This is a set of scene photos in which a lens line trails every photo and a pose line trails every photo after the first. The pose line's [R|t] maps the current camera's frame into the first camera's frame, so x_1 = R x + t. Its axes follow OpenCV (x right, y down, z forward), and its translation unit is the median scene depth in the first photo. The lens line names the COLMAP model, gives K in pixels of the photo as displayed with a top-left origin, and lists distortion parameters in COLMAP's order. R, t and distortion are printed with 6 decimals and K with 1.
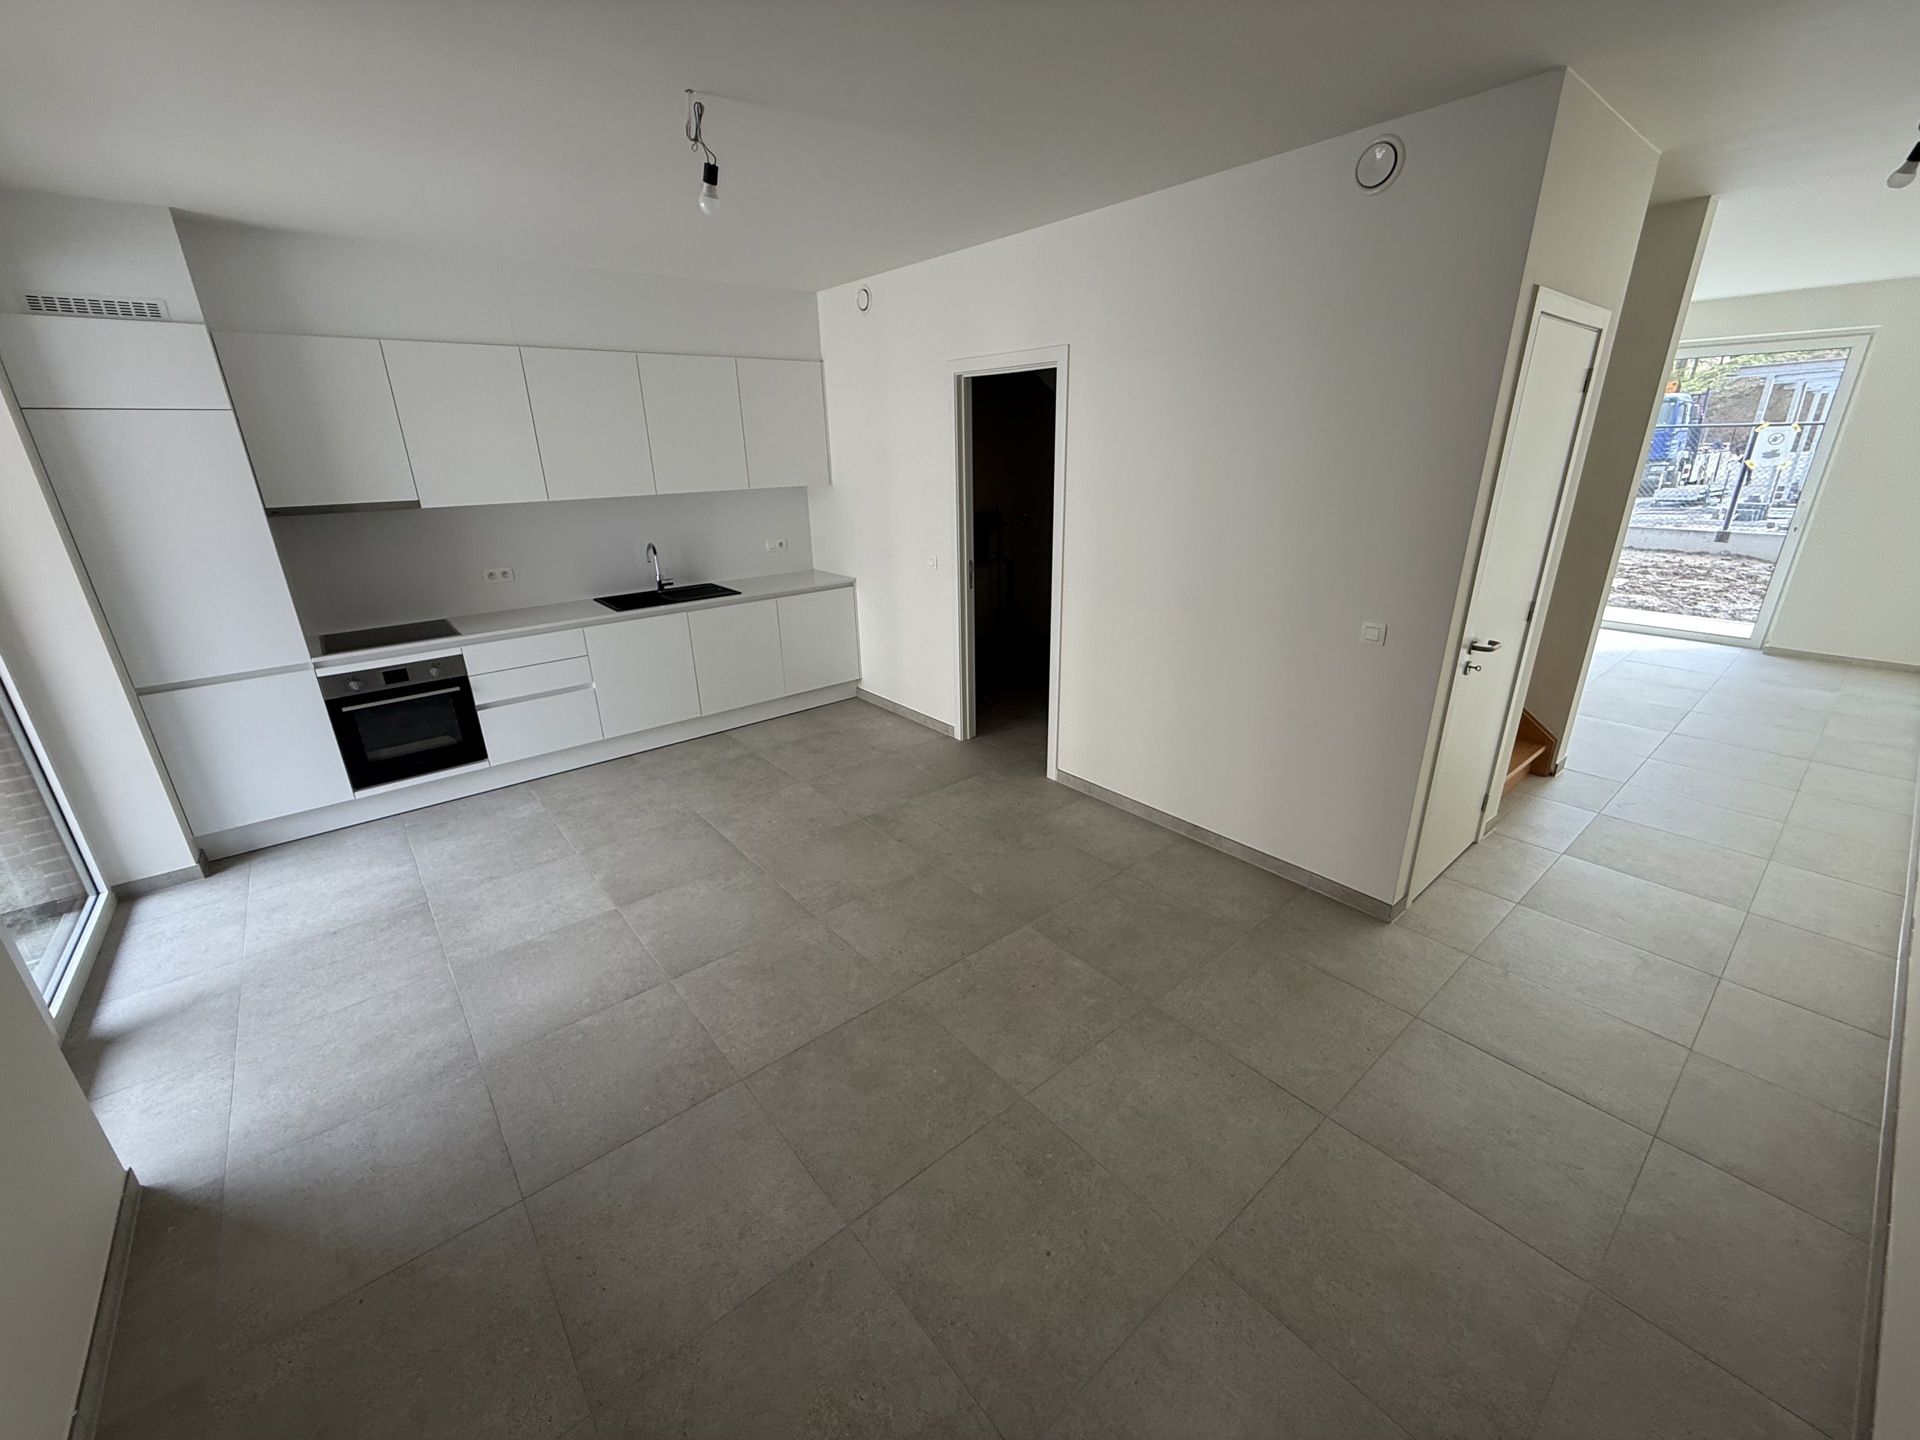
lens RADIAL K [[764.4, 0, 954.0], [0, 764.4, 717.6], [0, 0, 1]] dist [0.000799, -0.000045]
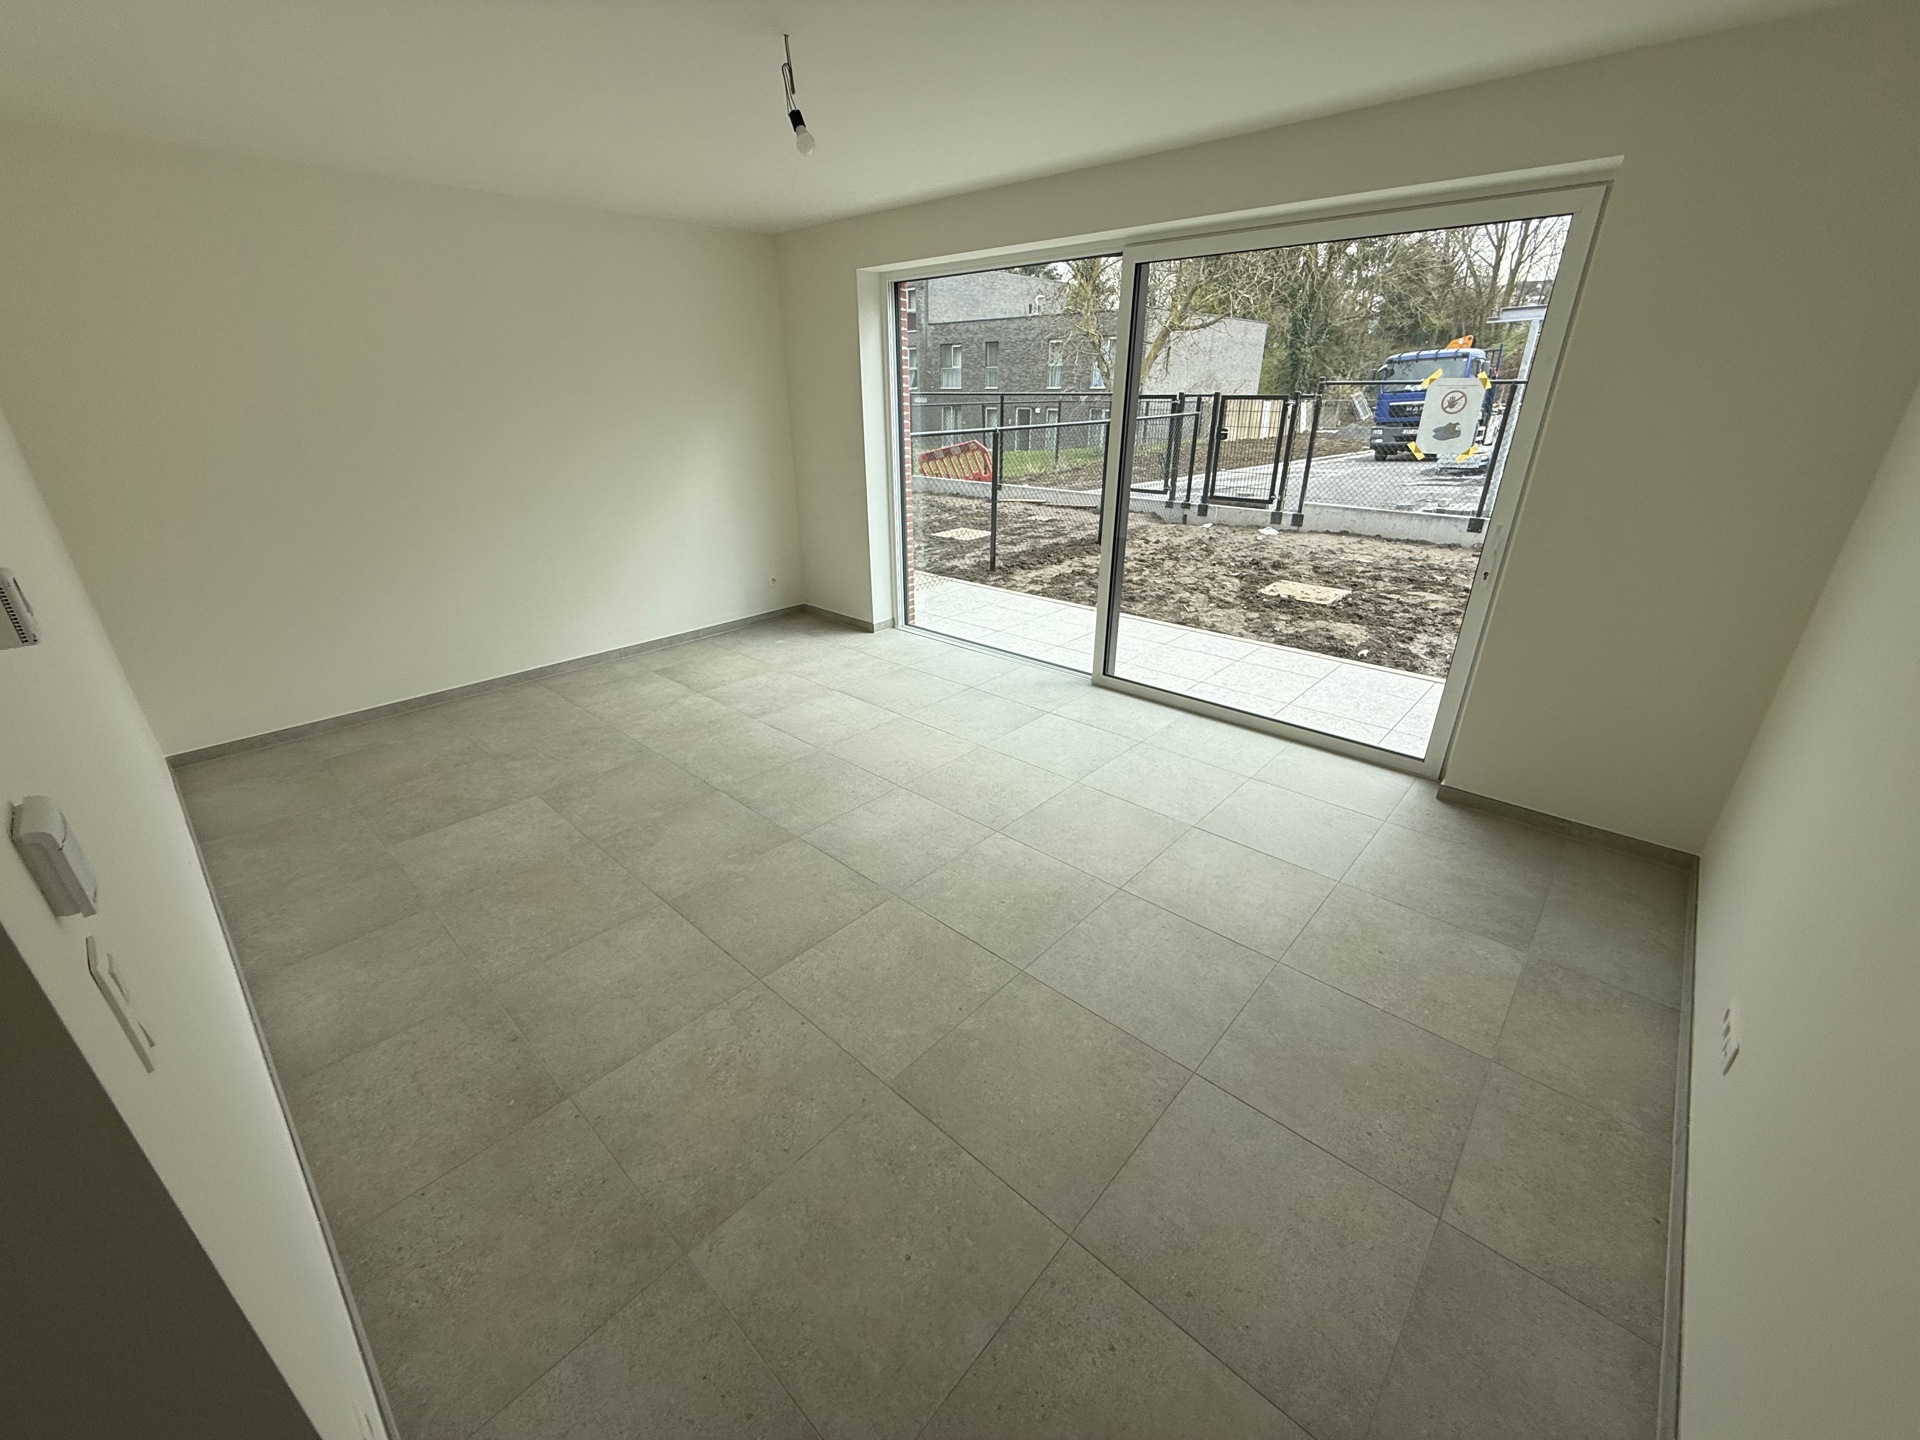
lens RADIAL K [[778.6, 0, 949.3], [0, 778.6, 671.9], [0, 0, 1]] dist [0.001848, 0.000131]
pose [[0.991036, -0.026083, 0.131021, 0.025506], [0.025465, 0.999655, 0.006390, -0.007382], [-0.131142, -0.002996, 0.991359, 0.019786]]
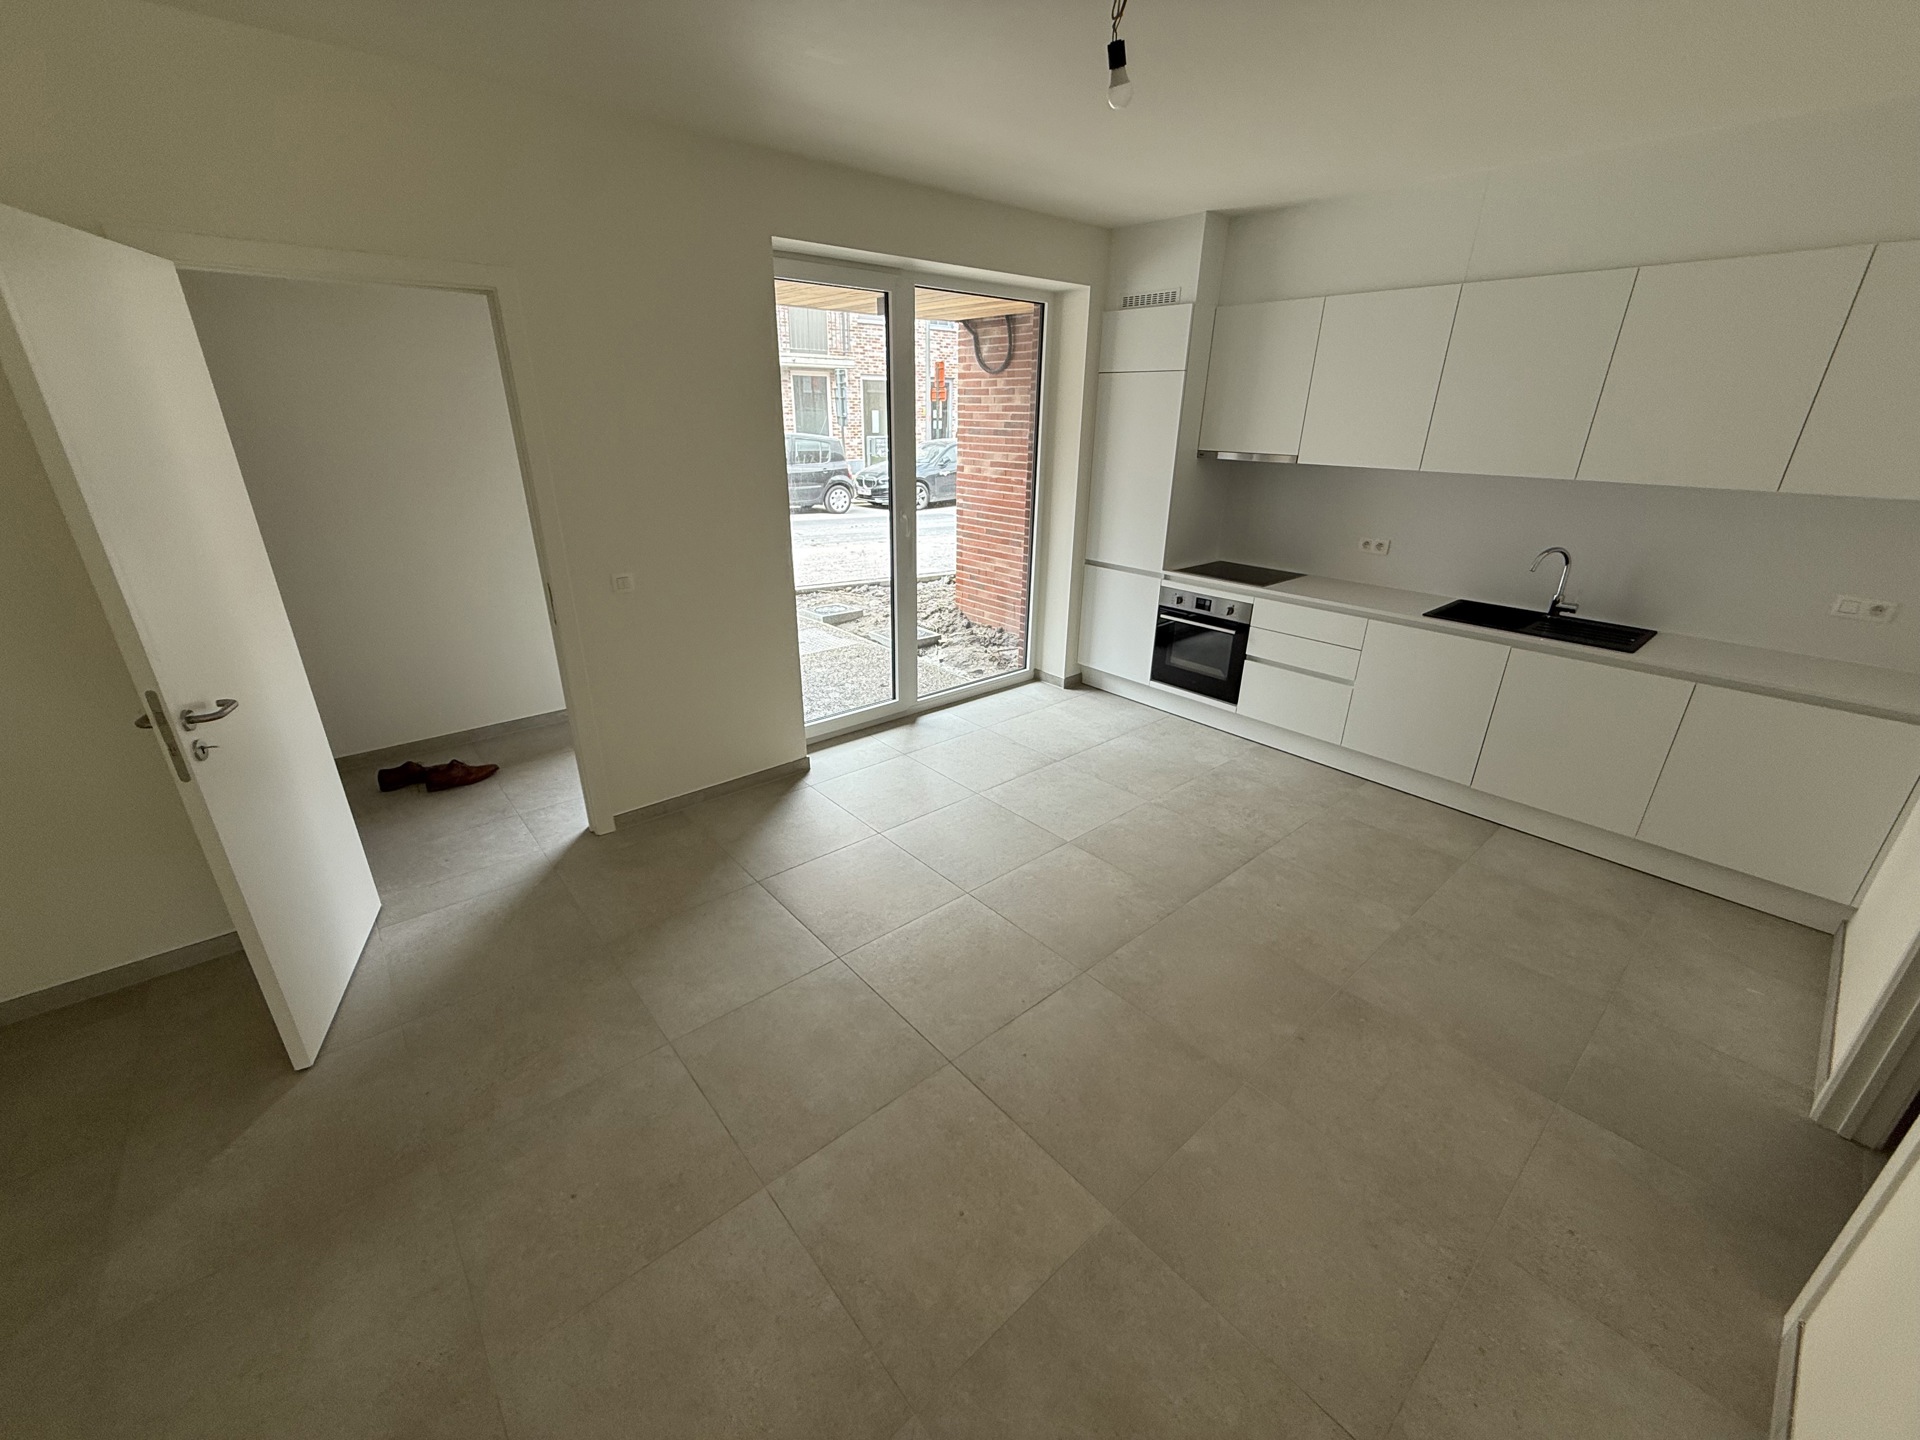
lens RADIAL K [[764.4, 0, 954.0], [0, 764.4, 717.6], [0, 0, 1]] dist [0.000799, -0.000045]
pose [[0.019576, 0.391309, -0.920051, 0.489298], [-0.352931, 0.863691, 0.359829, -0.237248], [0.935444, 0.317671, 0.155013, 0.660673]]
